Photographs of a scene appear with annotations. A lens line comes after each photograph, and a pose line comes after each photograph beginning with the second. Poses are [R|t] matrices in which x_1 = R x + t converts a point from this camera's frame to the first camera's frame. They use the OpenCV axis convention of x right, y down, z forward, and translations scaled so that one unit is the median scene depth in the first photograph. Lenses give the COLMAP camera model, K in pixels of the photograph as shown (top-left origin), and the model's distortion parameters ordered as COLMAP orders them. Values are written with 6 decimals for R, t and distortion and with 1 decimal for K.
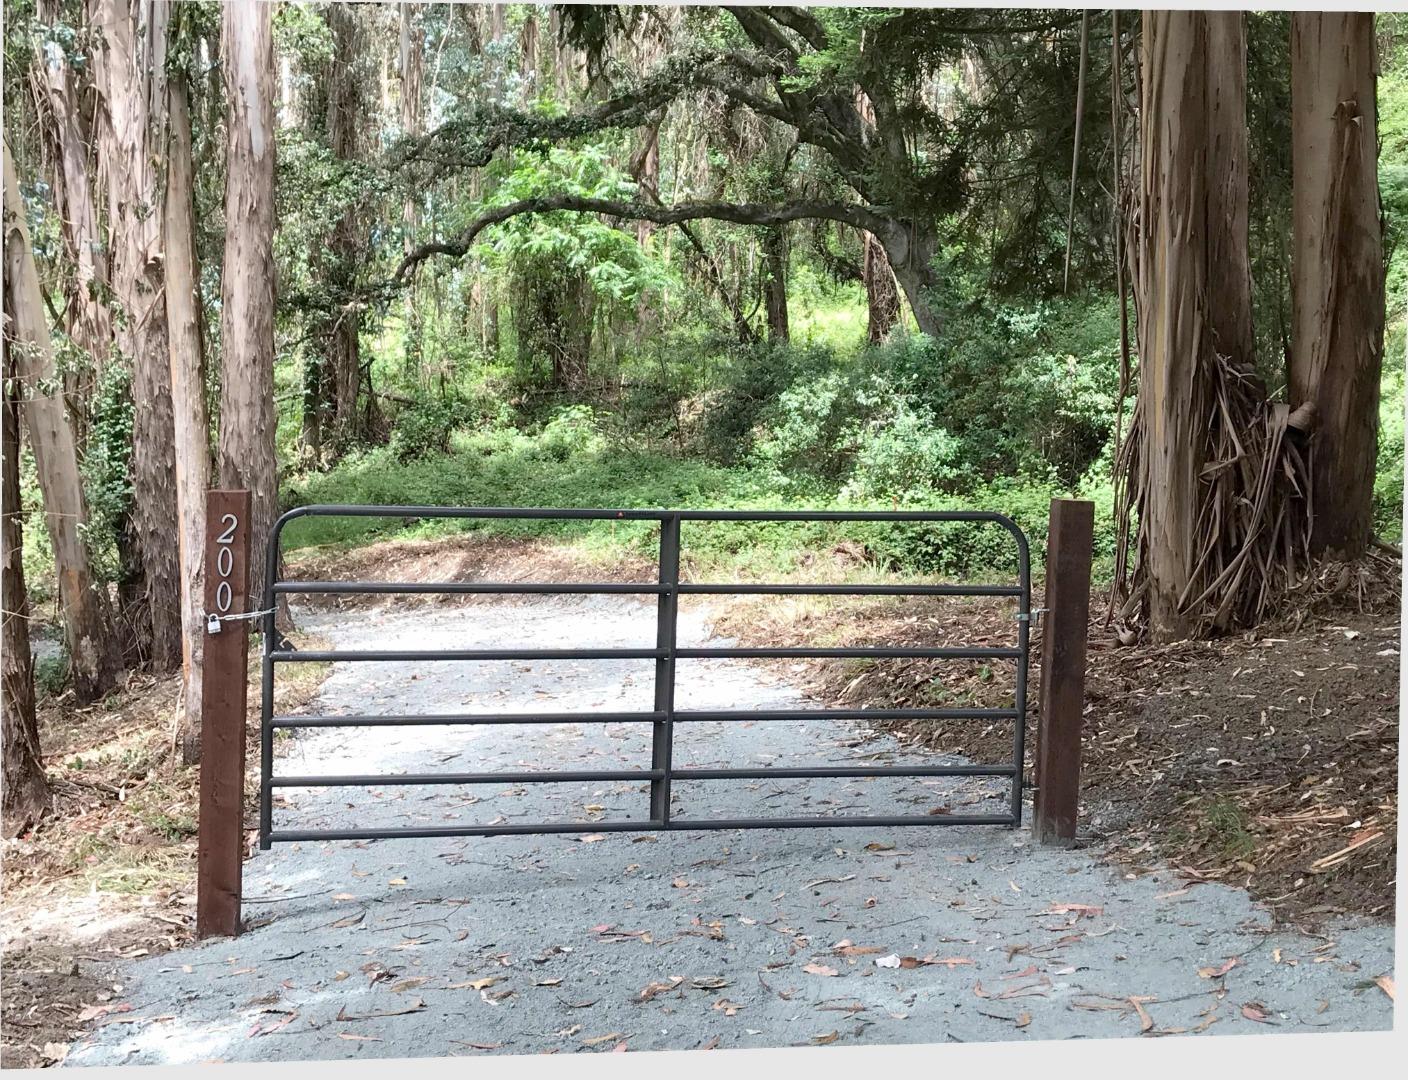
lens RADIAL K [[1754.9, 0, 766.2], [0, 1754.9, 470.2], [0, 0, 1]] dist [0.175420, -0.302843]
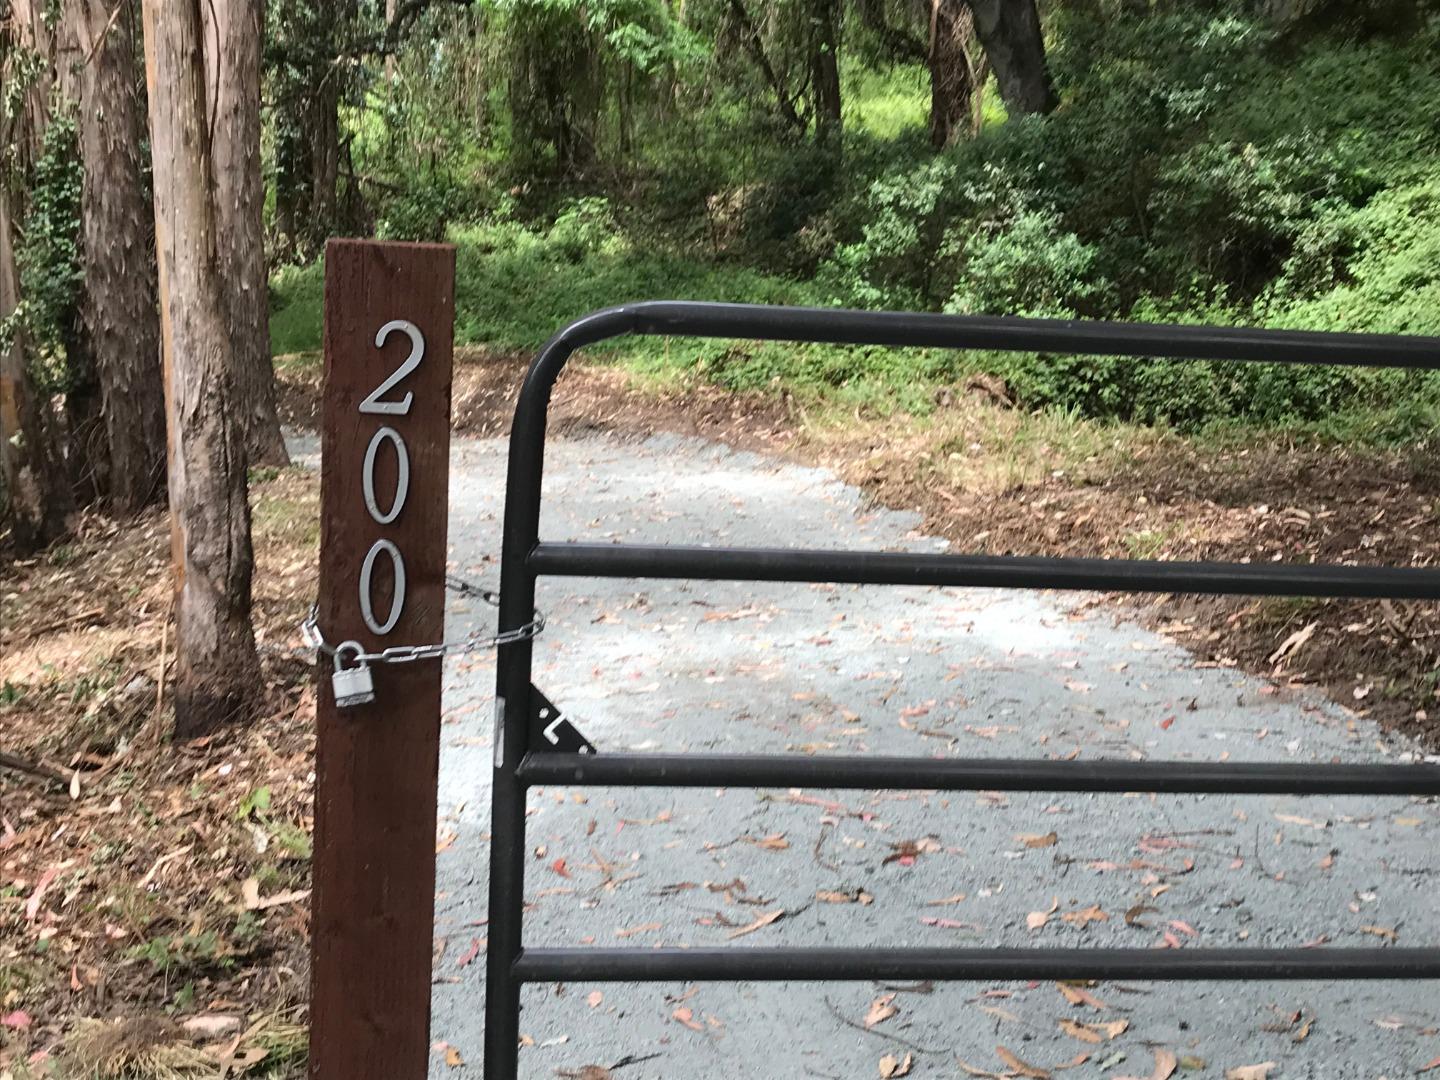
lens RADIAL K [[1941.8, 0, 720.0], [0, 1941.8, 540.0], [0, 0, 1]] dist [0.078040, -0.060243]
pose [[0.999081, 0.035292, -0.024322, -0.037355], [-0.031783, 0.990737, 0.132023, 0.002567], [0.028756, -0.131129, 0.990948, 0.104750]]
